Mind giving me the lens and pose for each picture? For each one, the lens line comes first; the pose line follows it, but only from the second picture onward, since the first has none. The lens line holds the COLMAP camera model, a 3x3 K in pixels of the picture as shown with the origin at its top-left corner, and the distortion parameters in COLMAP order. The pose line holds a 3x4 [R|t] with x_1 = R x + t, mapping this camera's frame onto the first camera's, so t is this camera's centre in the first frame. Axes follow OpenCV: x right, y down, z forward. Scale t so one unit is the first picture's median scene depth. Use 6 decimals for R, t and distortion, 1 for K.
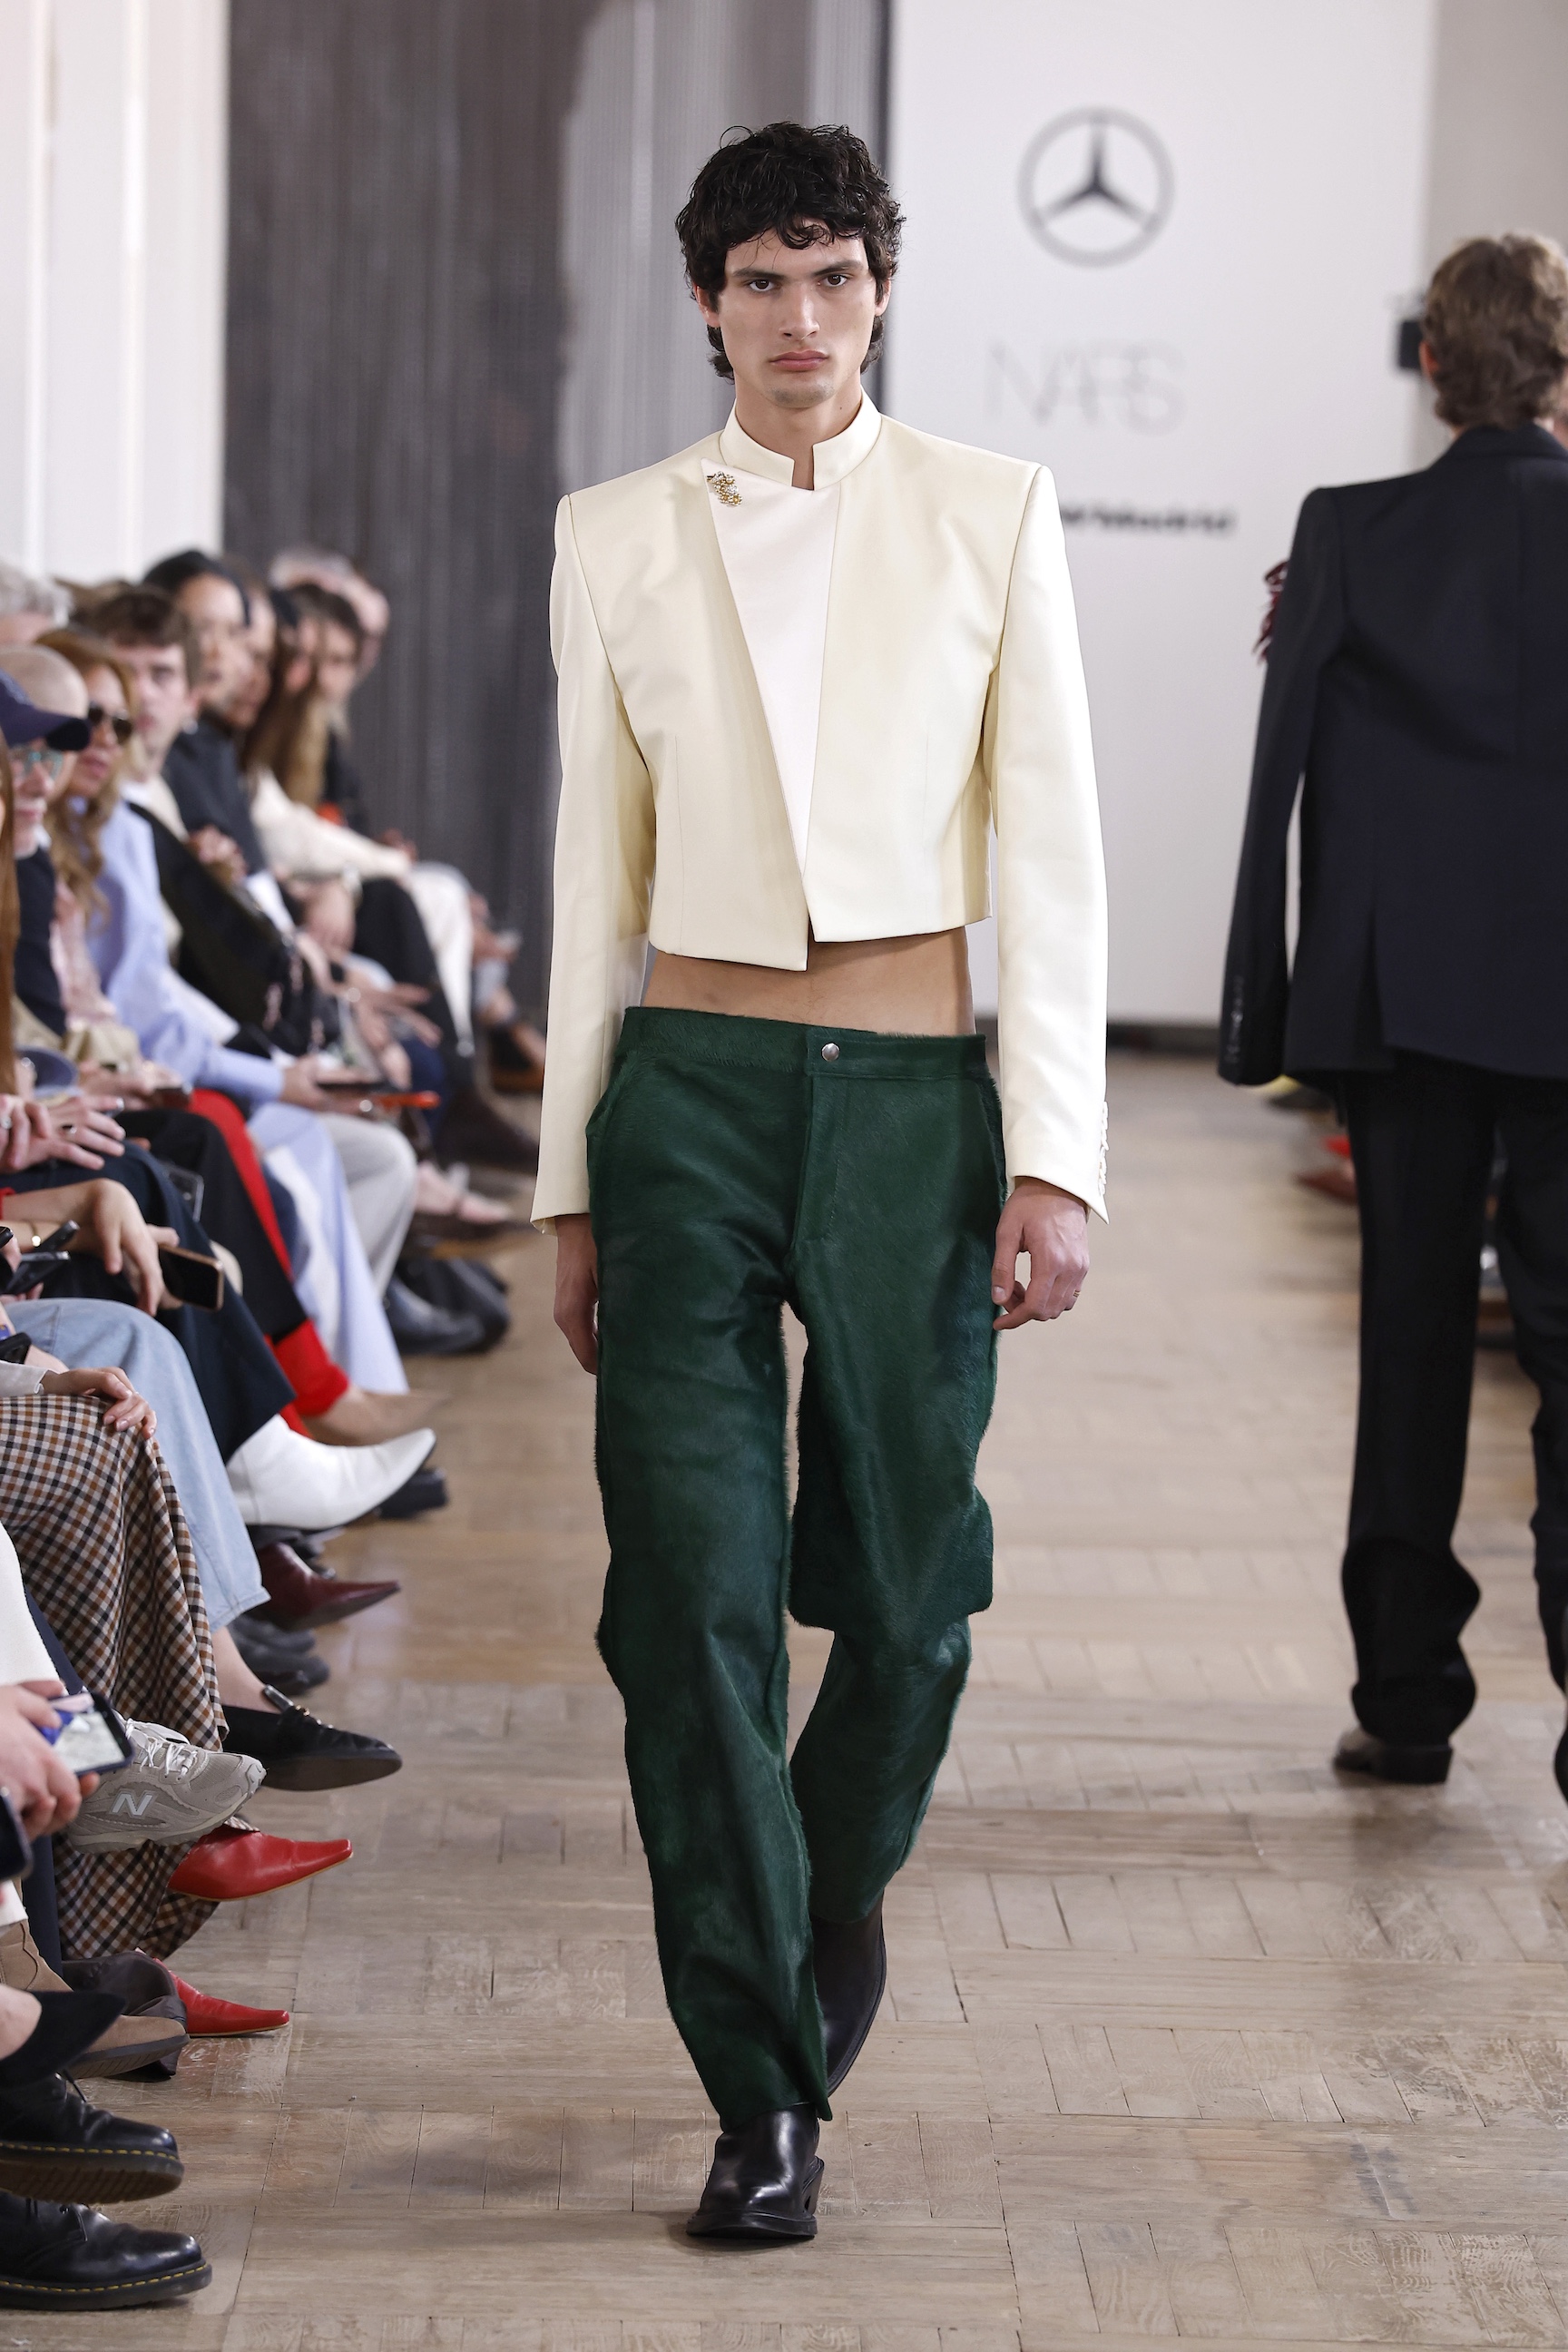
lens RADIAL K [[17056.8, 0, 921.3], [0, 17056.8, 1004.5], [0, 0, 1]] dist [1.666990, 0.000000]
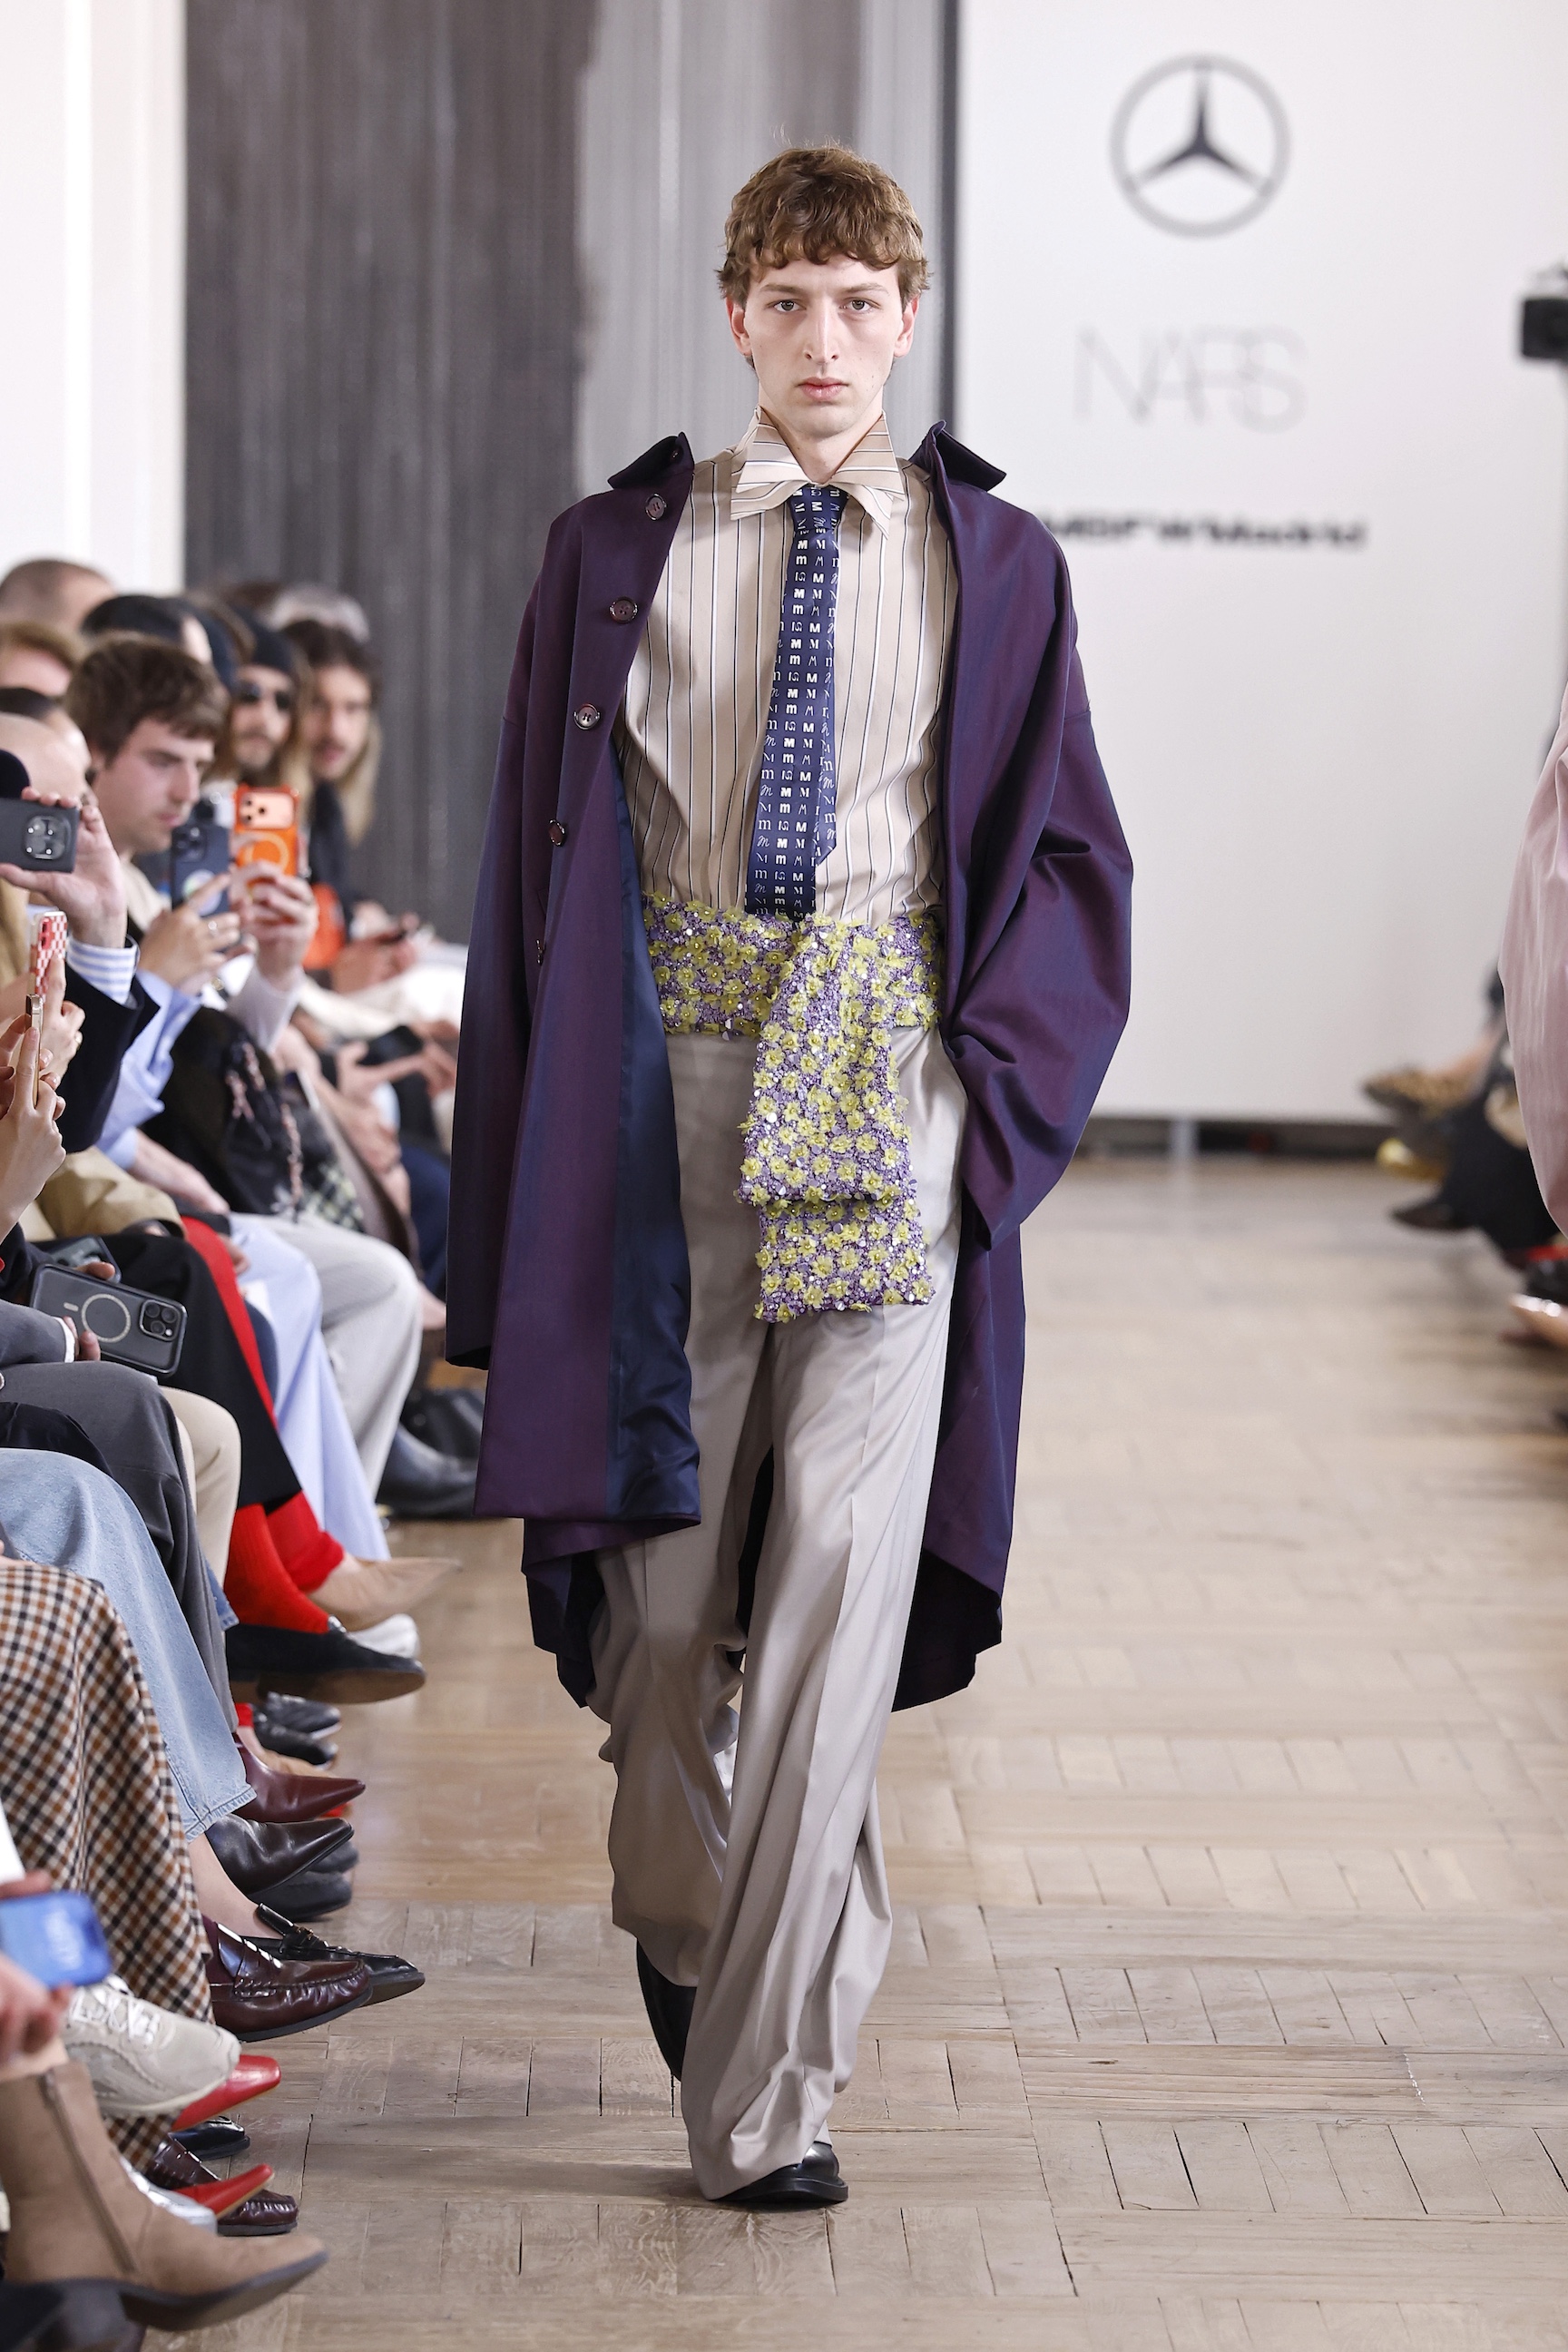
lens RADIAL K [[17056.8, 0, 853.4], [0, 17056.8, 1109.0], [0, 0, 1]] dist [1.666990, 0.000000]
pose [[0.999924, -0.012263, -0.001494, -0.006453], [0.012254, 0.999908, -0.005845, 0.005179], [0.001566, 0.005826, 0.999982, 0.144649]]
